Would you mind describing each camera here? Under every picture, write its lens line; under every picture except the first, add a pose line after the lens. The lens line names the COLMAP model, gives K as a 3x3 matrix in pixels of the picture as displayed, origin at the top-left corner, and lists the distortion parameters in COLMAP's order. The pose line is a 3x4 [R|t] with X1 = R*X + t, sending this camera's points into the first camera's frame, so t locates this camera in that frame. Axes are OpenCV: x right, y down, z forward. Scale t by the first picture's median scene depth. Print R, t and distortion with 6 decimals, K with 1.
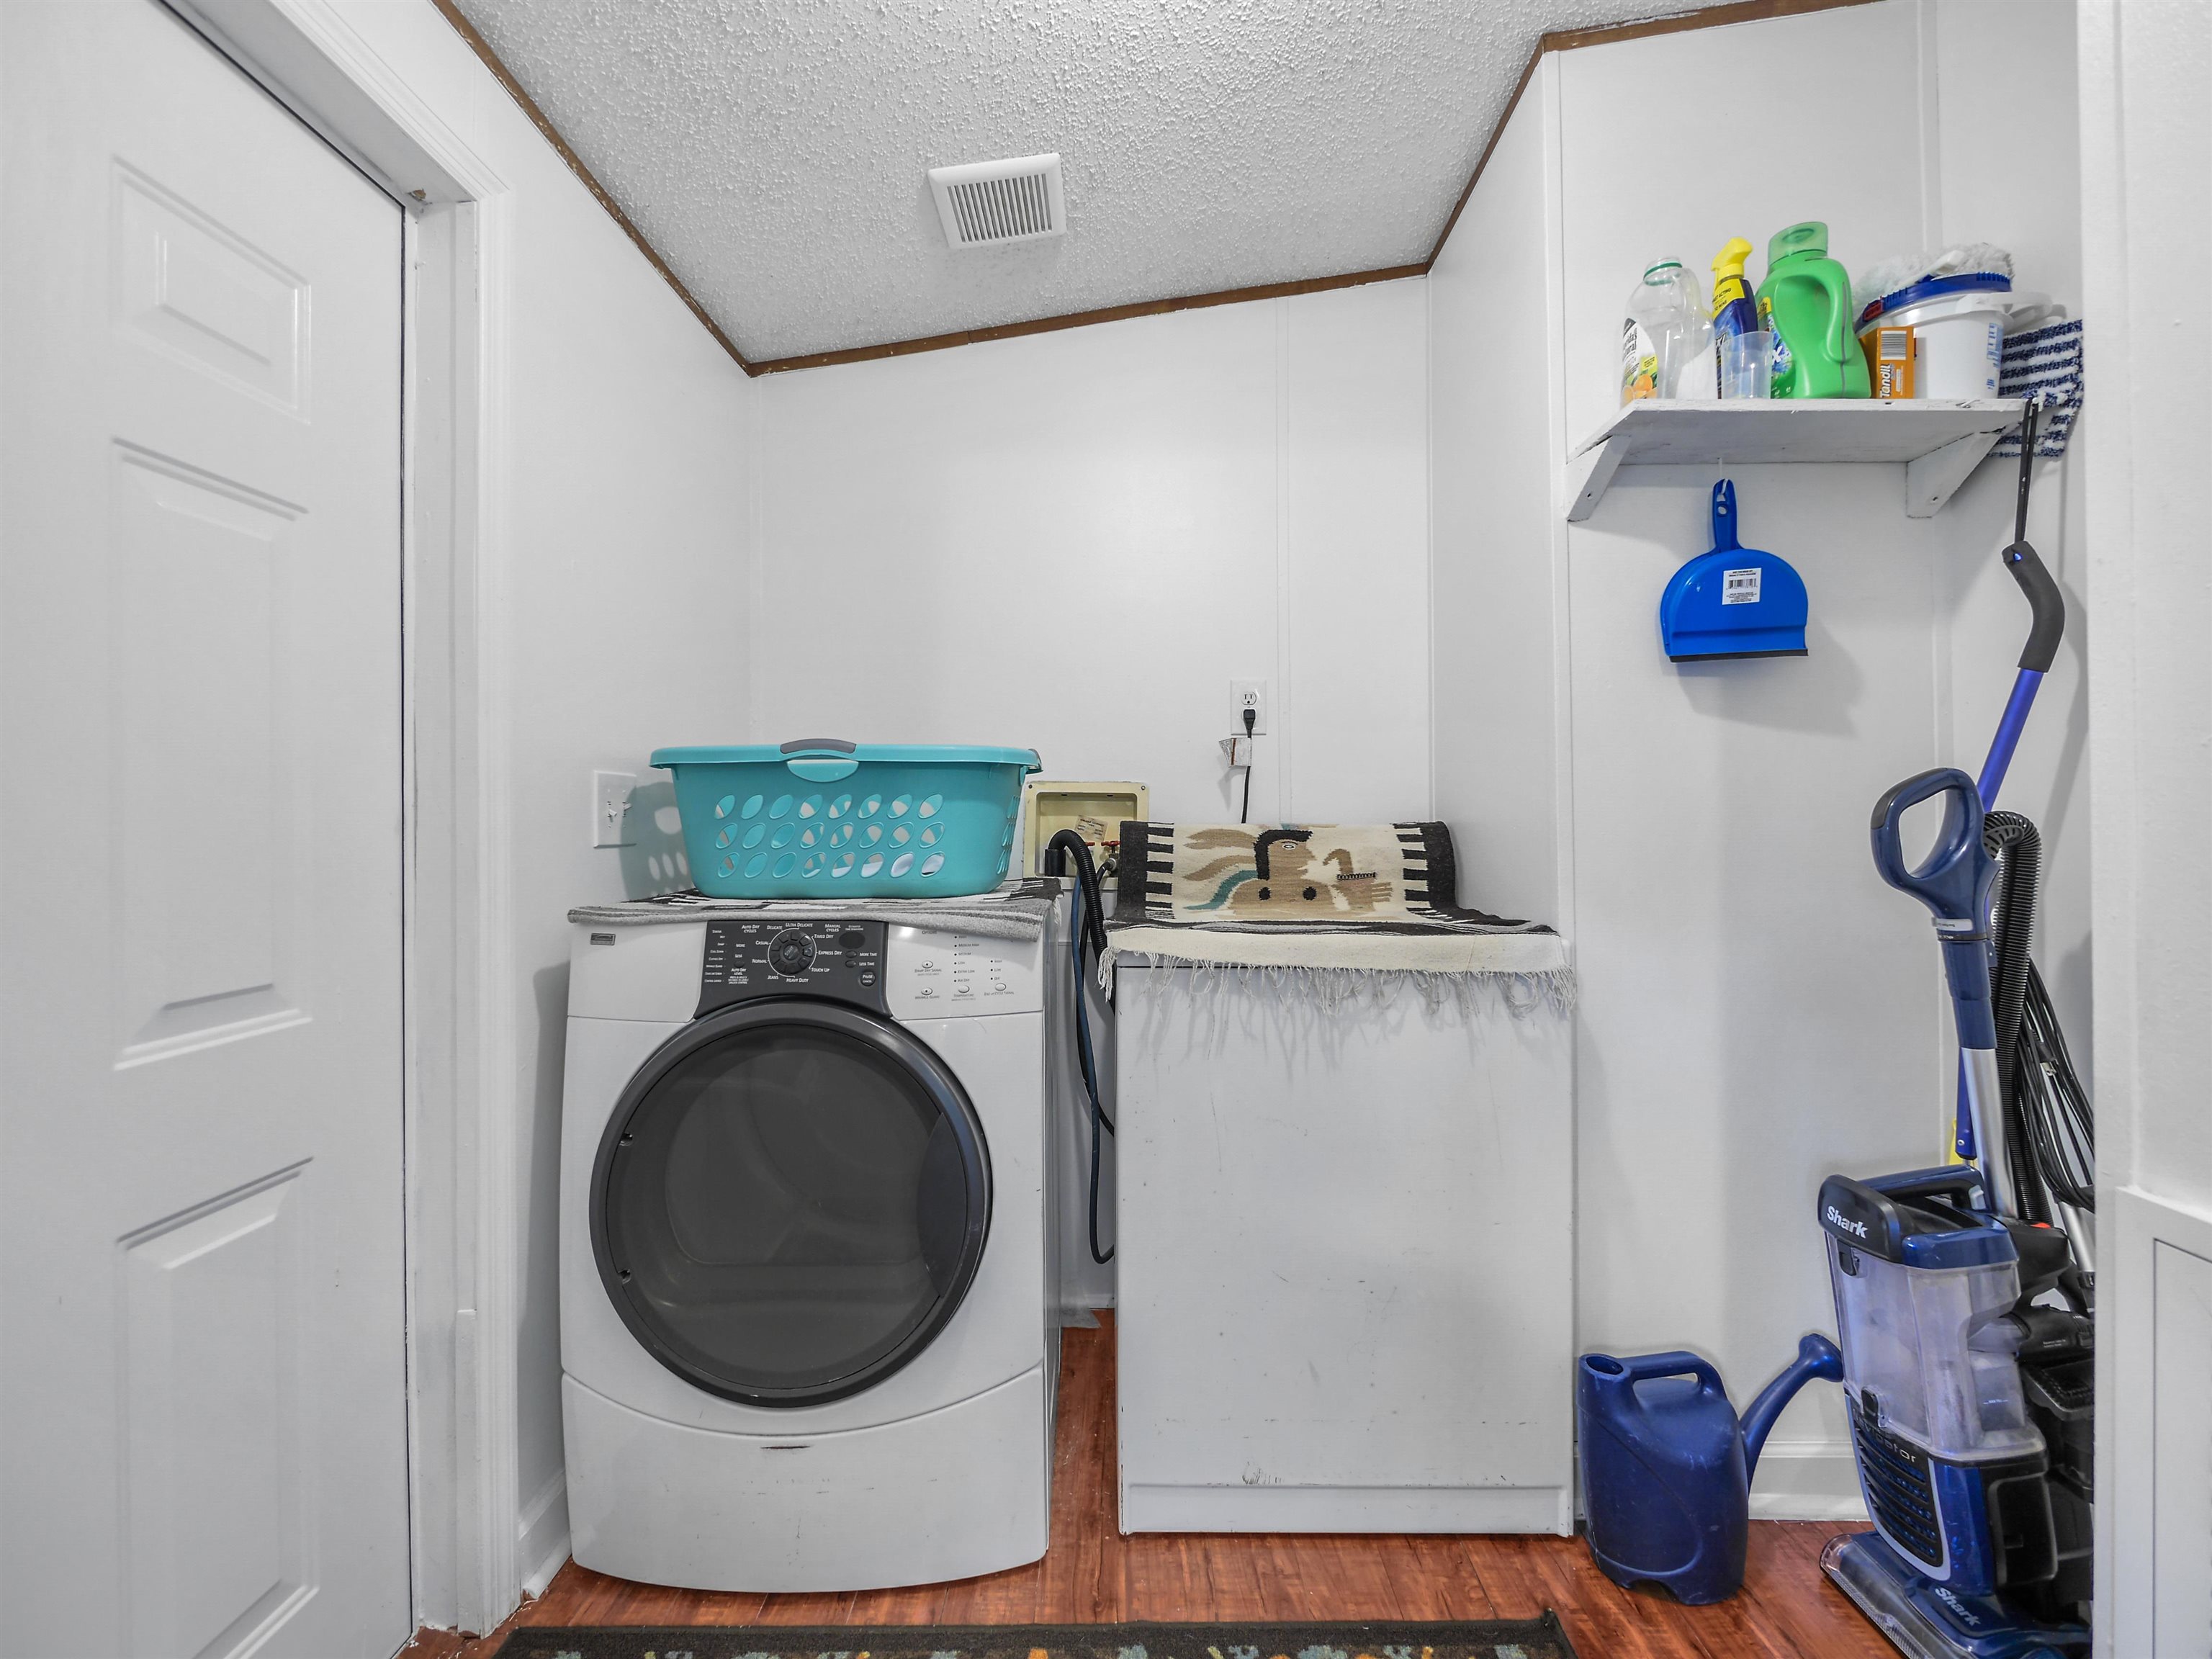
lens RADIAL K [[939.0, 0, 1114.4], [0, 939.0, 814.8], [0, 0, 1]] dist [-0.005162, 0.000110]
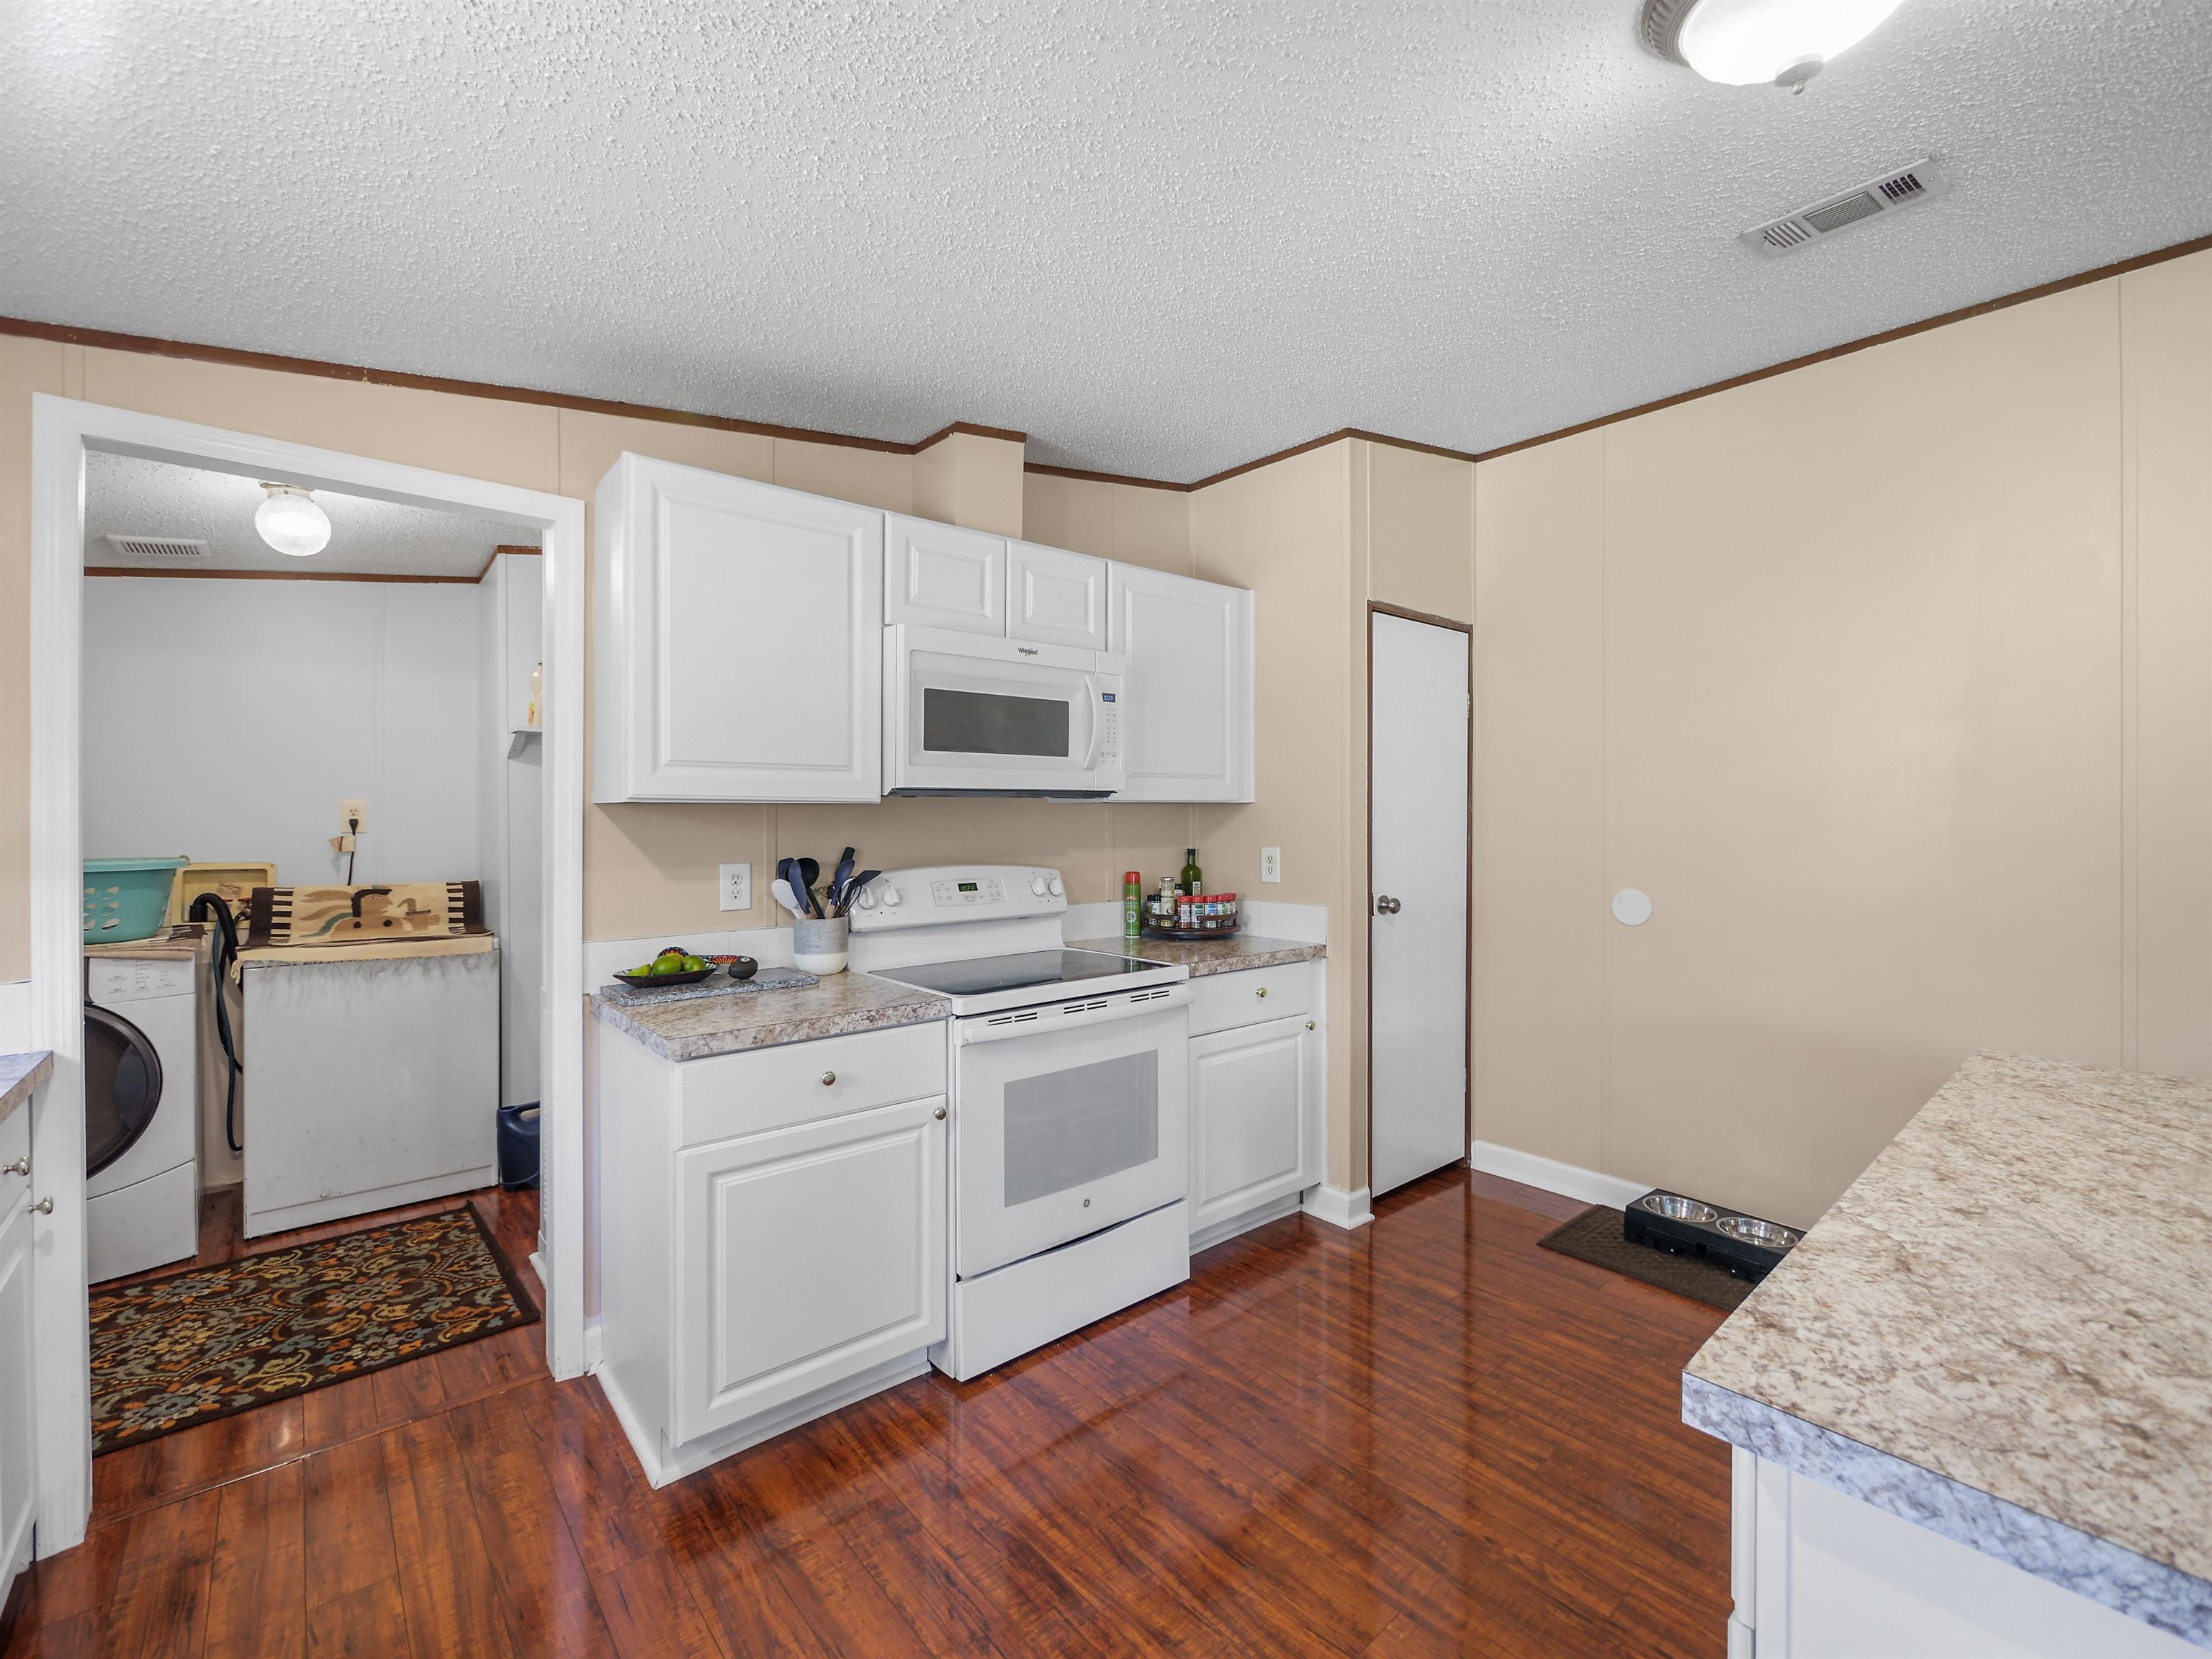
lens RADIAL K [[939.0, 0, 1114.4], [0, 939.0, 814.8], [0, 0, 1]] dist [-0.005162, 0.000110]
pose [[0.747603, 0.005298, 0.664125, 0.052709], [-0.008423, 0.999963, 0.001505, -0.155169], [-0.664093, -0.006719, 0.747620, -1.429603]]
